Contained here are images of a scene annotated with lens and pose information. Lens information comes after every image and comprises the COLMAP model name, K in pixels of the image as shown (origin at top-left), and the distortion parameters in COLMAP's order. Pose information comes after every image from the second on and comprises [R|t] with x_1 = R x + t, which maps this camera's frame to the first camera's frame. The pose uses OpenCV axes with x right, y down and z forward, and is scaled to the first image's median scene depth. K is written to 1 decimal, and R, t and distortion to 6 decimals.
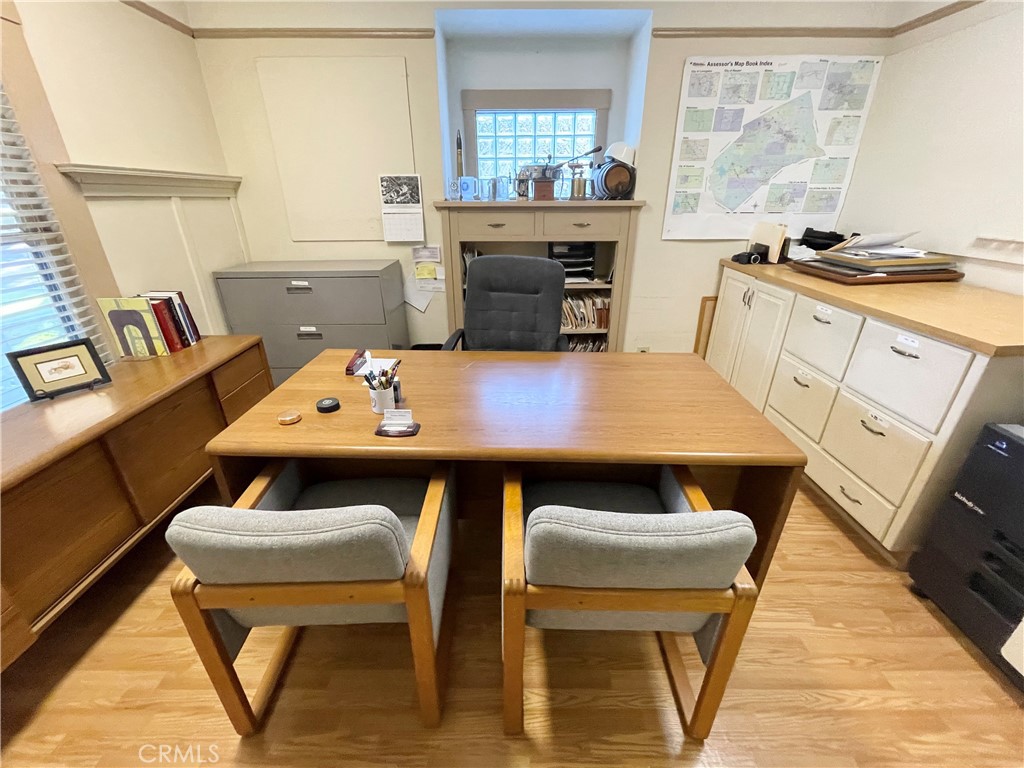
lens RADIAL K [[416.5, 0, 508.7], [0, 416.5, 381.3], [0, 0, 1]] dist [-0.001568, 0.000616]
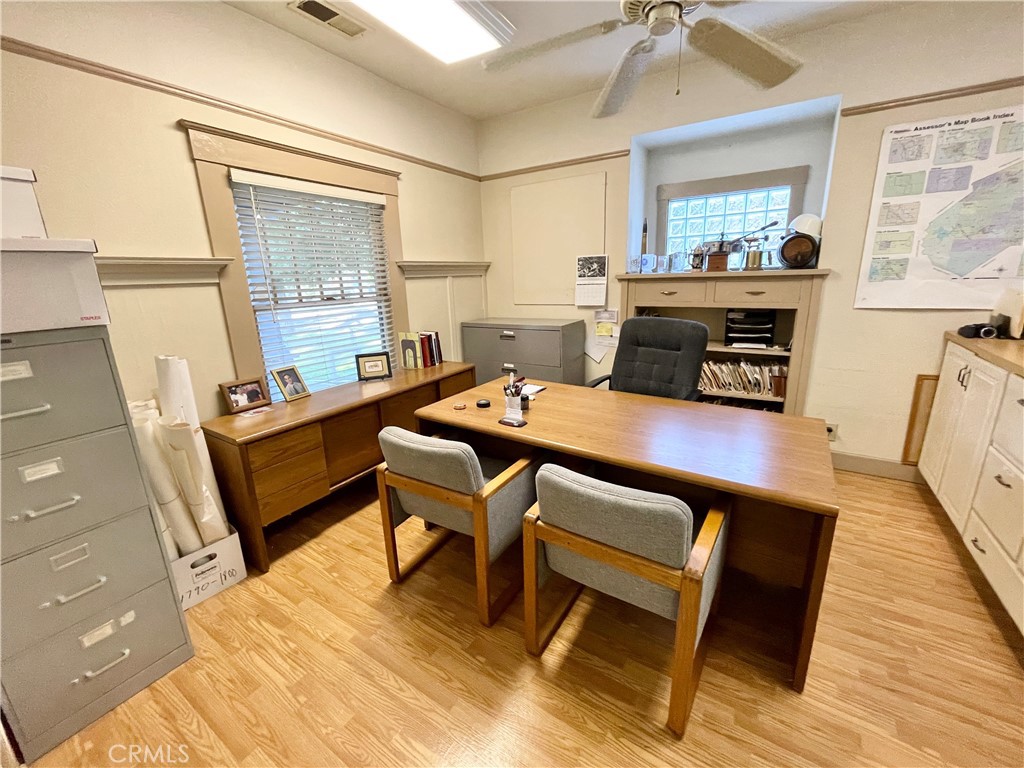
lens RADIAL K [[413.8, 0, 507.9], [0, 413.8, 383.3], [0, 0, 1]] dist [0.000312, -0.000221]
pose [[0.841248, 0.114491, -0.528387, 0.248010], [-0.191633, 0.977012, -0.093400, 0.060958], [0.505548, 0.179829, 0.843850, -0.145284]]
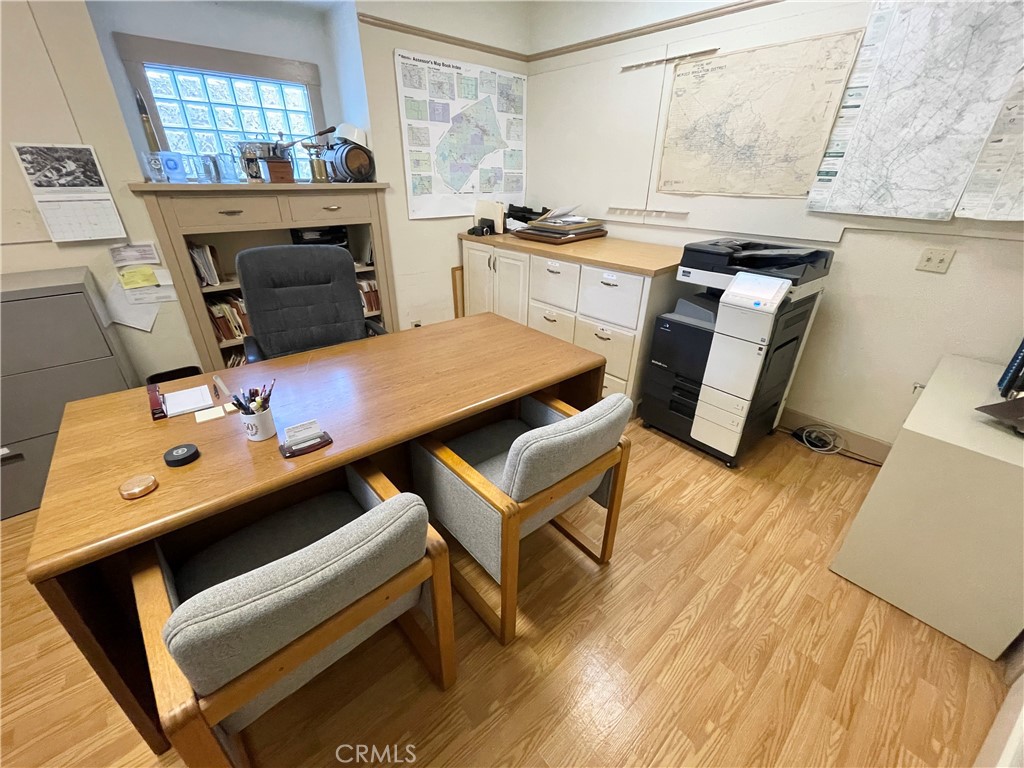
lens RADIAL K [[416.5, 0, 508.7], [0, 416.5, 381.3], [0, 0, 1]] dist [-0.001568, 0.000616]
pose [[0.754306, -0.281260, 0.593224, -0.220299], [0.256588, 0.958014, 0.127954, -0.009569], [-0.604305, 0.055697, 0.794804, 0.005286]]
